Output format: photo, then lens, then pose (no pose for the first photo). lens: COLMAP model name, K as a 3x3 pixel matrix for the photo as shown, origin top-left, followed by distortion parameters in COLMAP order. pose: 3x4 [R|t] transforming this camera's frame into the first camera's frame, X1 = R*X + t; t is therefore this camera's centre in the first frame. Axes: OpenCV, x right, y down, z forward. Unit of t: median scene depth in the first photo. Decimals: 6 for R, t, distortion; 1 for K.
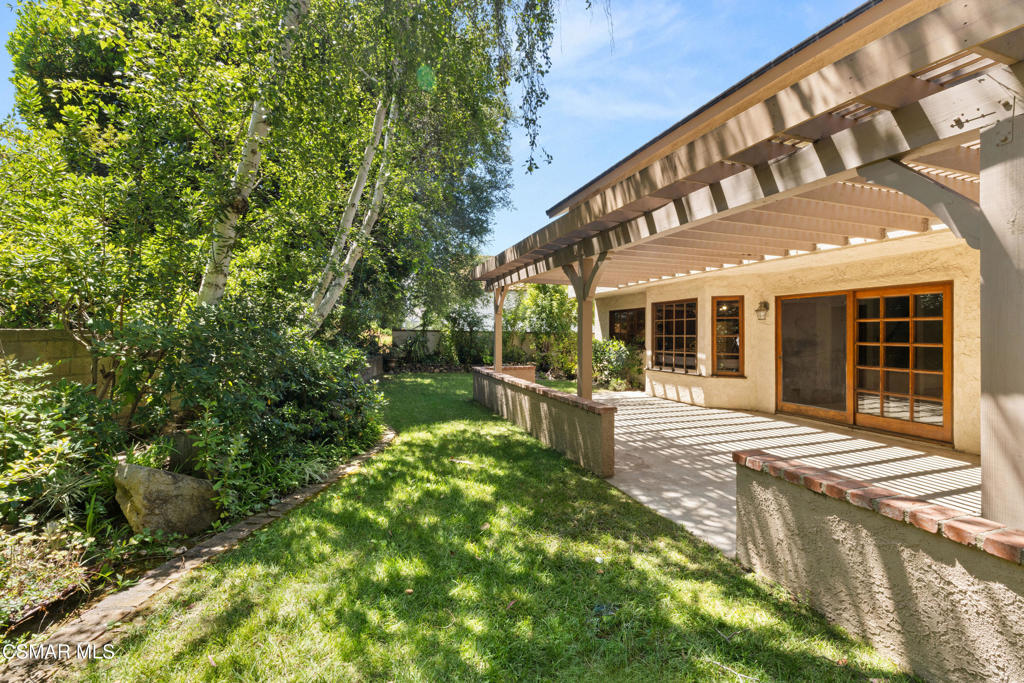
lens RADIAL K [[434.5, 0, 513.5], [0, 434.5, 336.7], [0, 0, 1]] dist [0.009234, -0.000079]
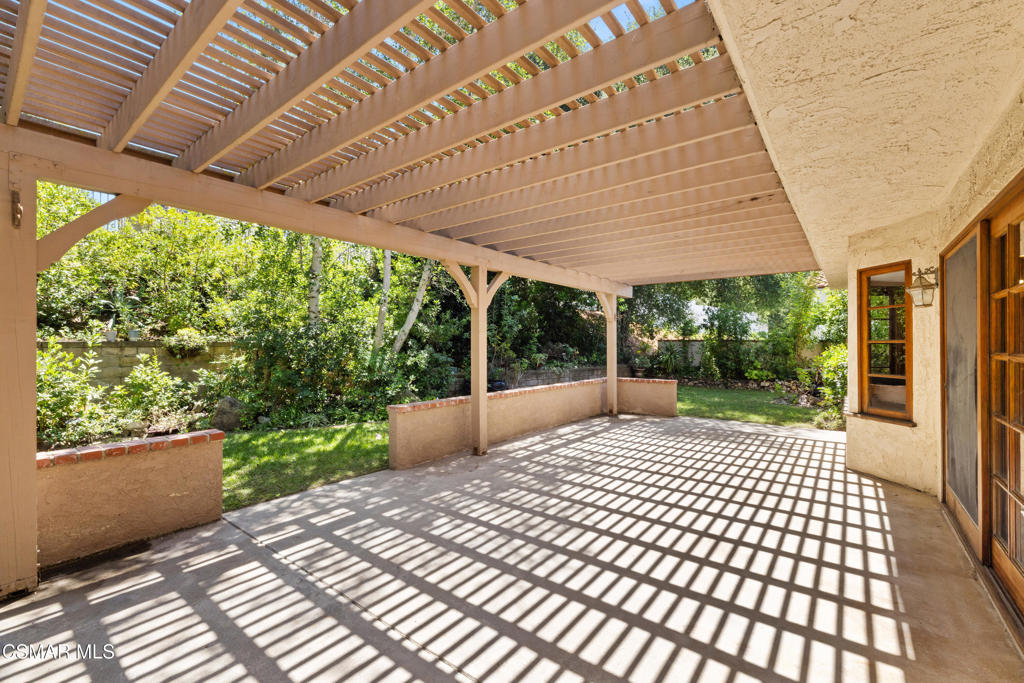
lens RADIAL K [[434.5, 0, 515.7], [0, 434.5, 348.2], [0, 0, 1]] dist [0.009234, -0.000079]
pose [[0.548023, 0.000107, -0.836463, 1.171838], [-0.000934, 0.999999, -0.000485, 0.012290], [0.836463, 0.001047, 0.548023, 0.574963]]
